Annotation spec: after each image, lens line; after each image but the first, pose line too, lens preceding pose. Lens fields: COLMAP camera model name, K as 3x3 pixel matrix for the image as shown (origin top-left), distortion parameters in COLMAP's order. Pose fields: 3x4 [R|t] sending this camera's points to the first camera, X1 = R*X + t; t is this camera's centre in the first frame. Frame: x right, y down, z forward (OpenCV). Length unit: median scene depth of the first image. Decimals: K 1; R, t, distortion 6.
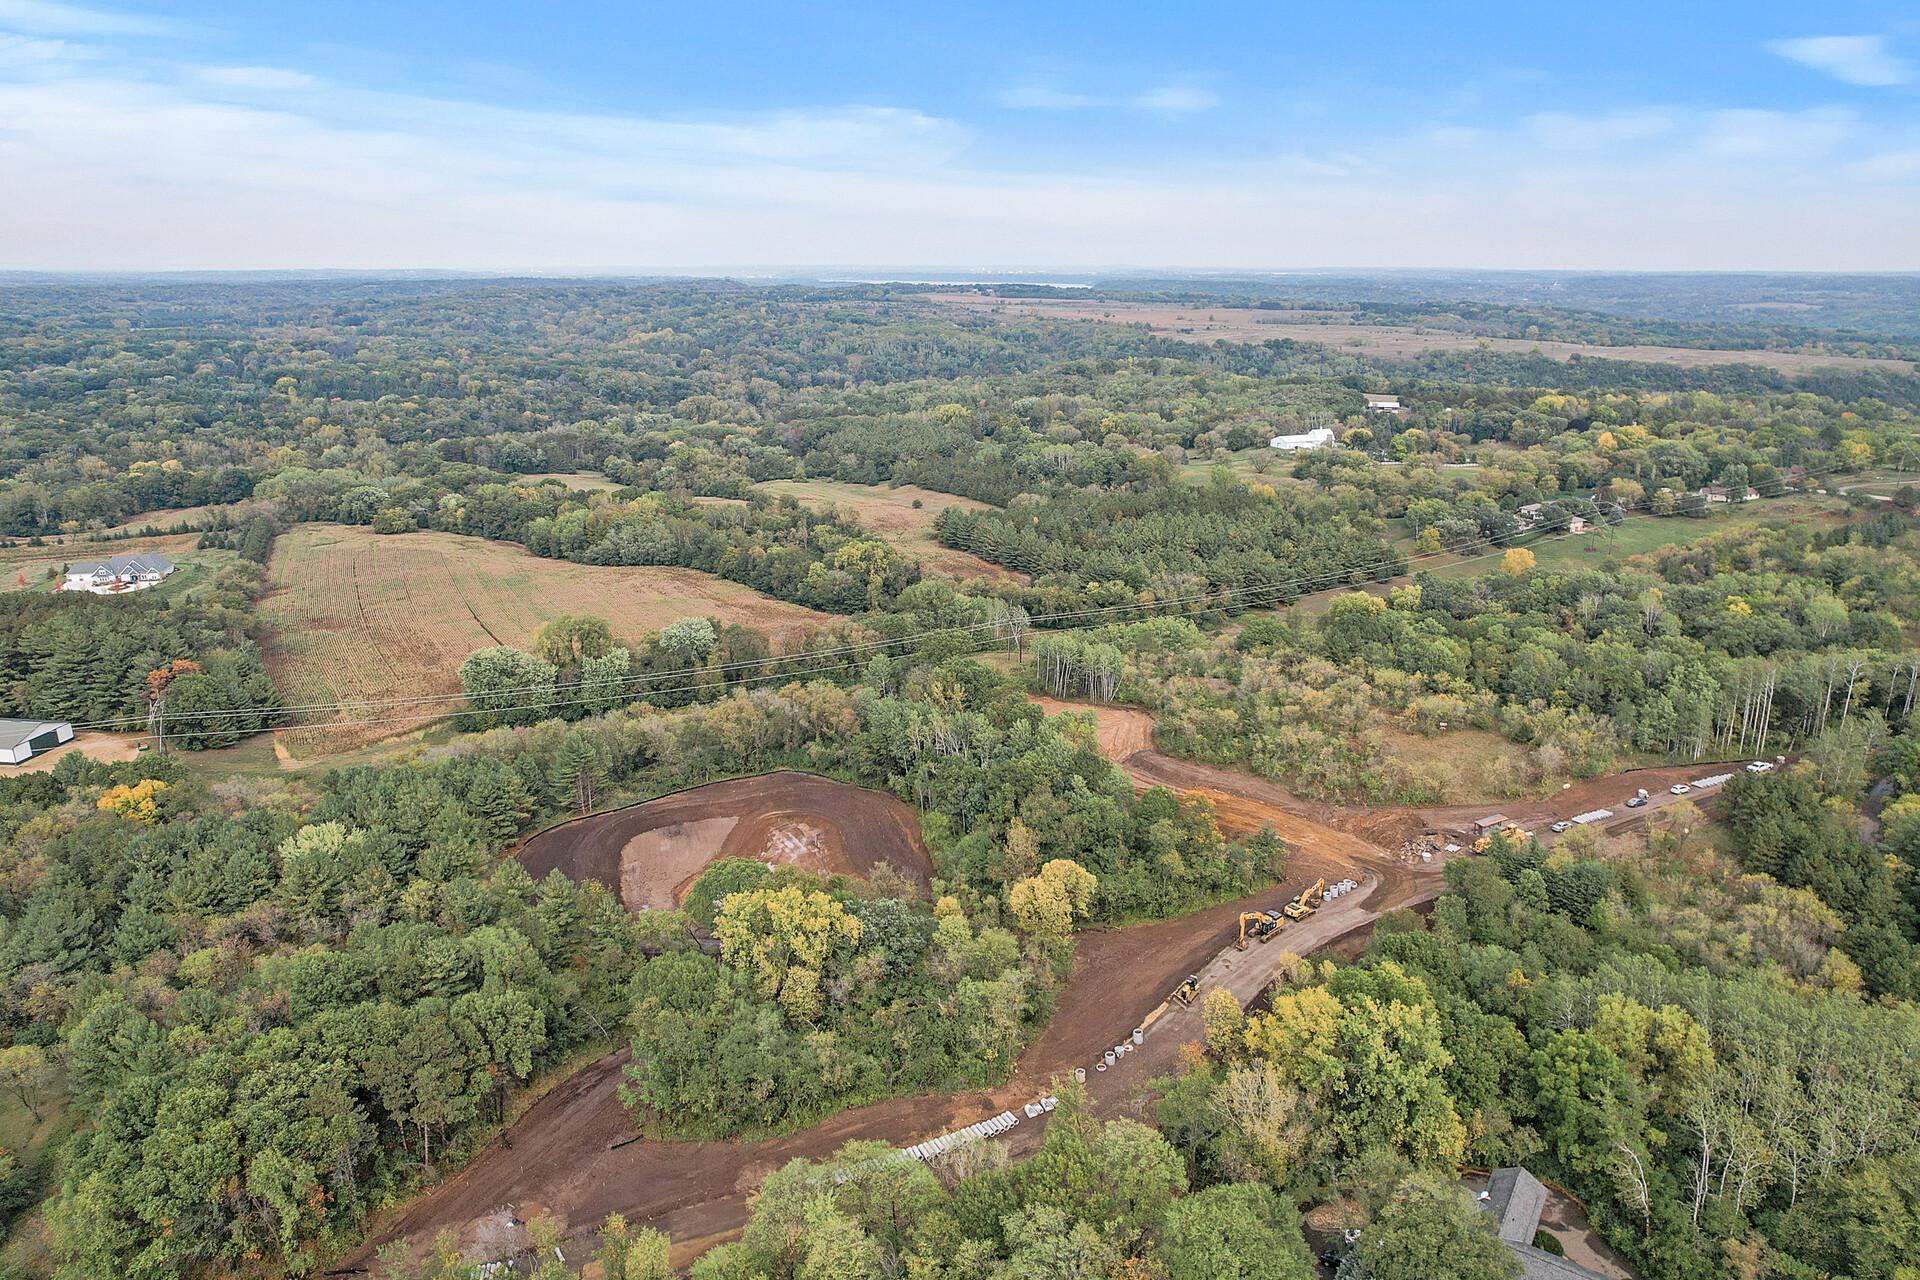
lens RADIAL K [[1269.8, 0, 960.0], [0, 1269.8, 640.0], [0, 0, 1]] dist [-0.080450, 0.074297]
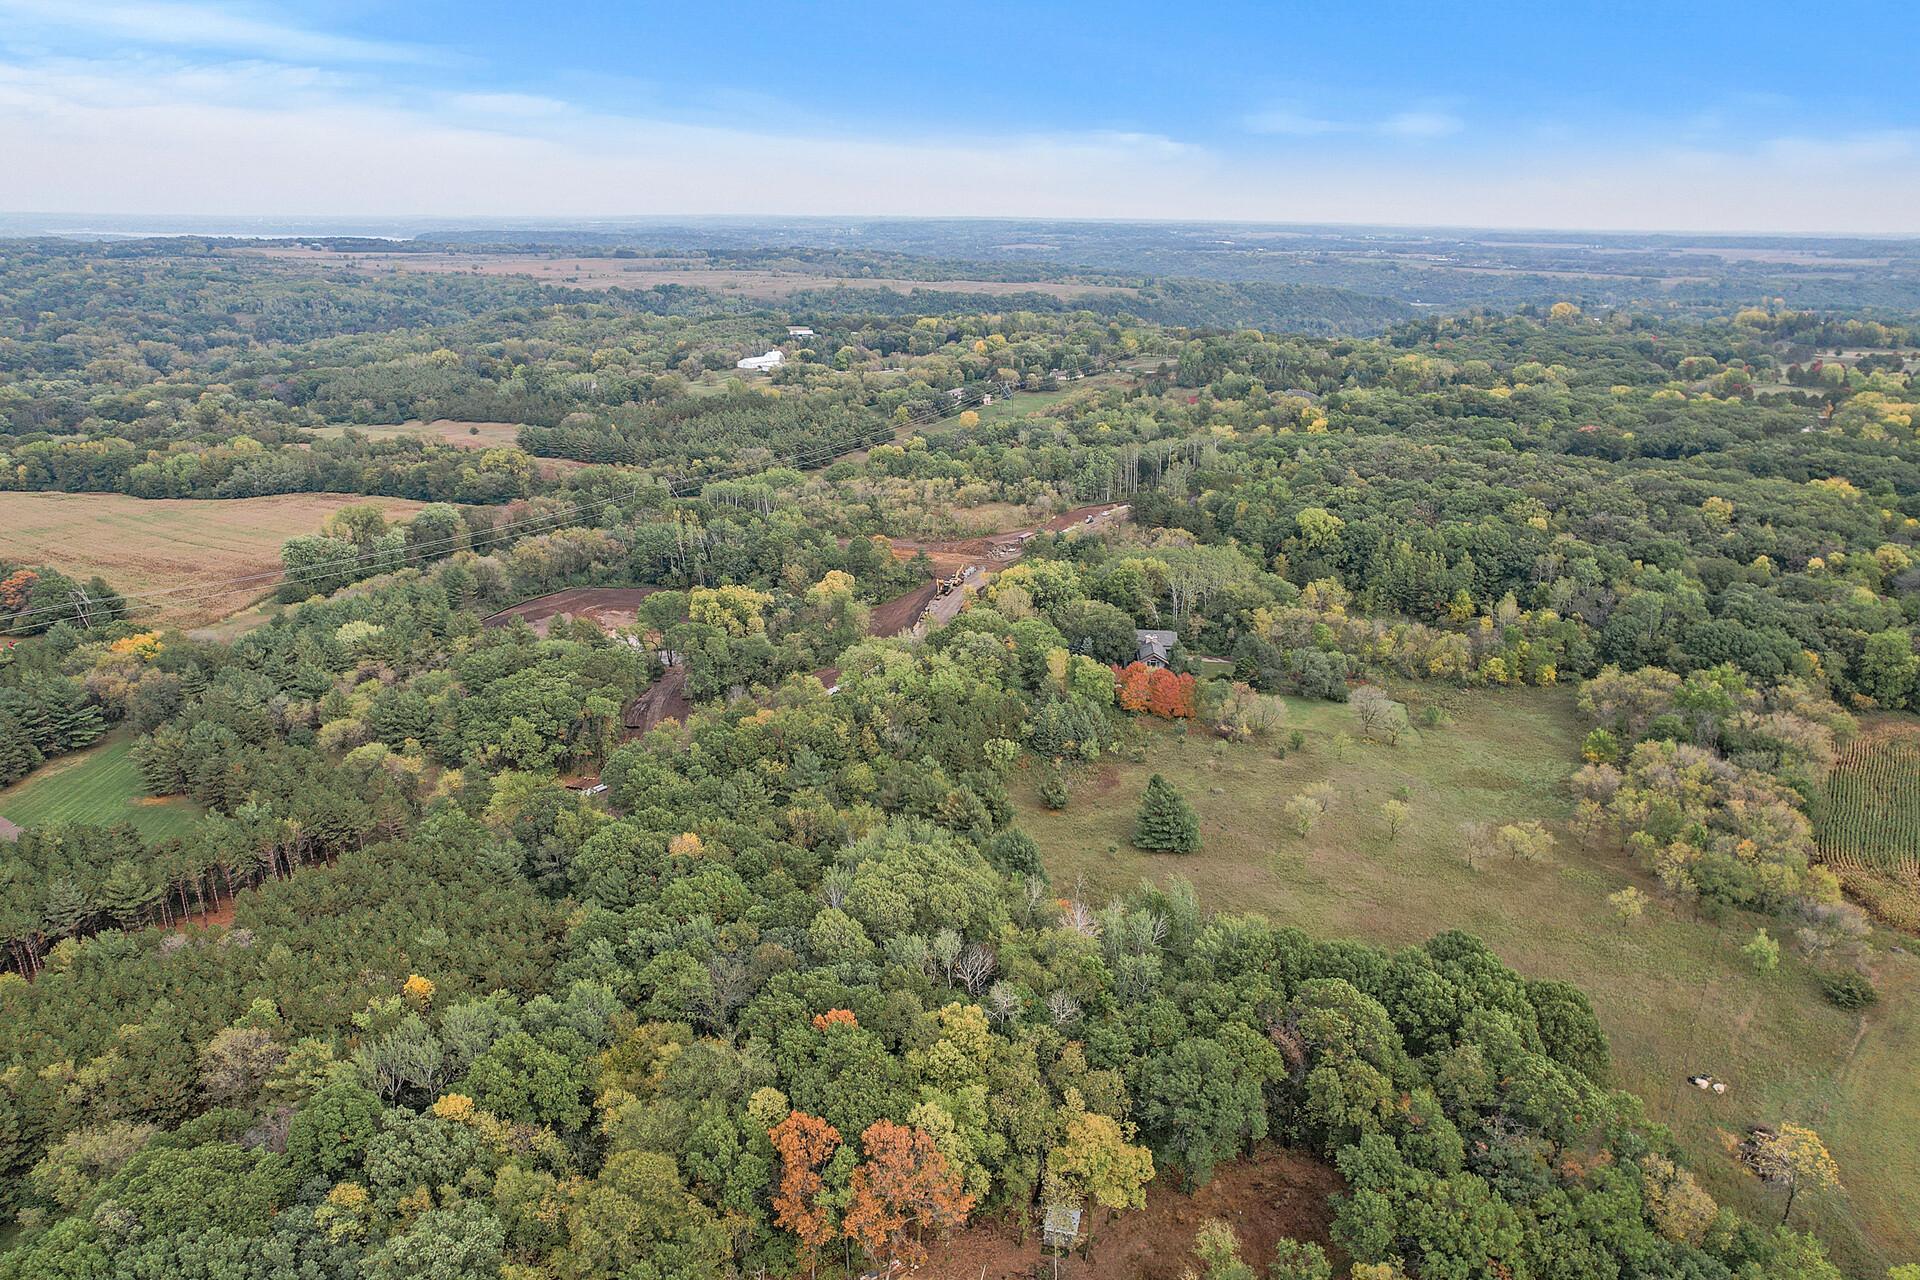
lens RADIAL K [[1250.7, 0, 960.0], [0, 1250.7, 640.0], [0, 0, 1]] dist [-0.078705, 0.074542]
pose [[0.867931, -0.153869, 0.472250, -0.186409], [0.133569, 0.988086, 0.076457, 0.049091], [-0.478388, -0.003281, 0.878143, -0.189654]]
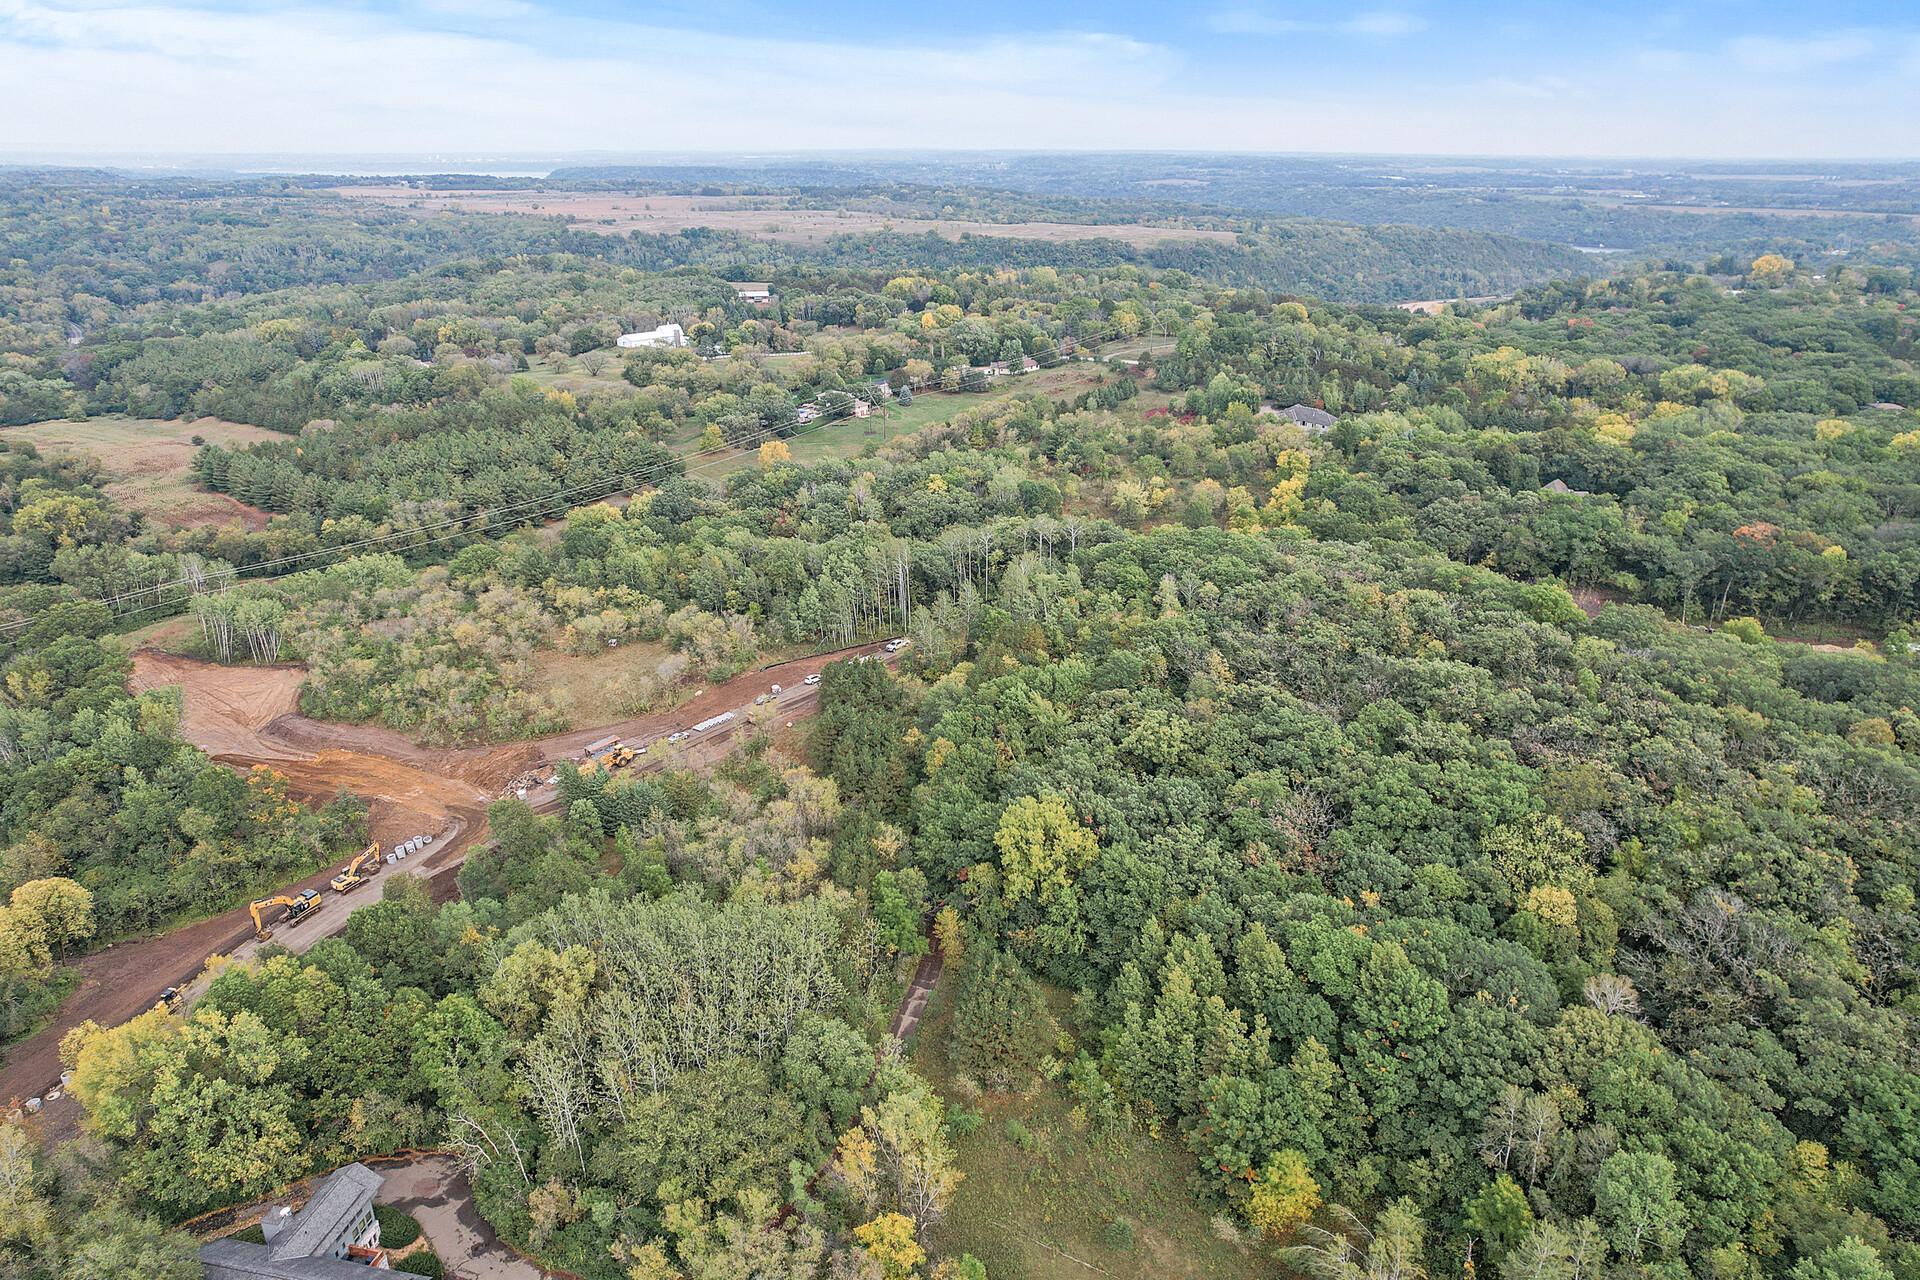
lens RADIAL K [[1250.7, 0, 960.0], [0, 1250.7, 640.0], [0, 0, 1]] dist [-0.078705, 0.074542]
pose [[0.924913, -0.139321, 0.353731, 0.119976], [0.107349, 0.988277, 0.108556, -0.004154], [-0.364708, -0.062432, 0.929026, -0.001671]]
